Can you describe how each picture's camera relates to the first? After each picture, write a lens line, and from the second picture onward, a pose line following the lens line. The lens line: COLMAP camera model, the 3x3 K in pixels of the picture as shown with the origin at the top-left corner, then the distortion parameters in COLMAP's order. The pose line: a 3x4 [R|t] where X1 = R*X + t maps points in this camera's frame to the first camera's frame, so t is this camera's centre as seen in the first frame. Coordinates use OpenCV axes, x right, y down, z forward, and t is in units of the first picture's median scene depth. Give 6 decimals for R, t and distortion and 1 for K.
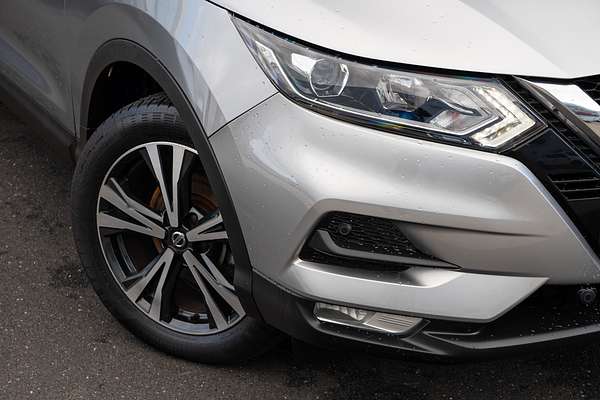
lens RADIAL K [[1222.5, 0, 300.0], [0, 1222.5, 200.0], [0, 0, 1]] dist [0.668625, 0.011486]
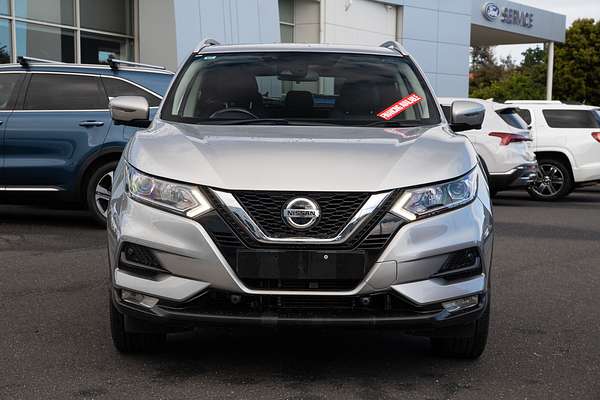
lens RADIAL K [[1222.5, 0, 300.0], [0, 1222.5, 200.0], [0, 0, 1]] dist [0.668625, 0.011486]
pose [[0.847358, 0.046050, -0.529021, 1.381775], [-0.203216, 0.948518, -0.242935, 0.391684], [0.490599, 0.313358, 0.813092, -0.614673]]
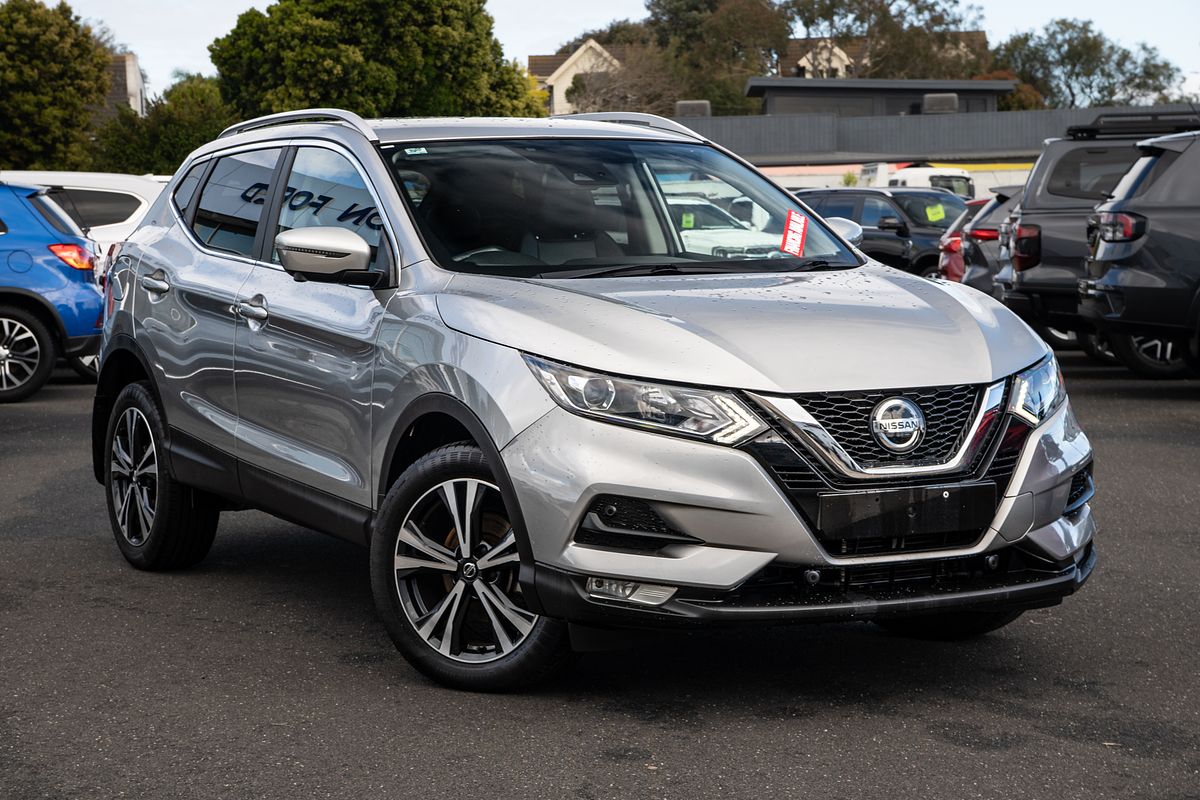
lens RADIAL K [[2444.9, 0, 600.0], [0, 2444.9, 400.0], [0, 0, 1]] dist [0.668625, 0.011486]
pose [[0.999546, -0.000894, -0.030101, 0.097321], [-0.007556, 0.960142, -0.279412, 0.583869], [0.029151, 0.279512, 0.959699, -1.330377]]
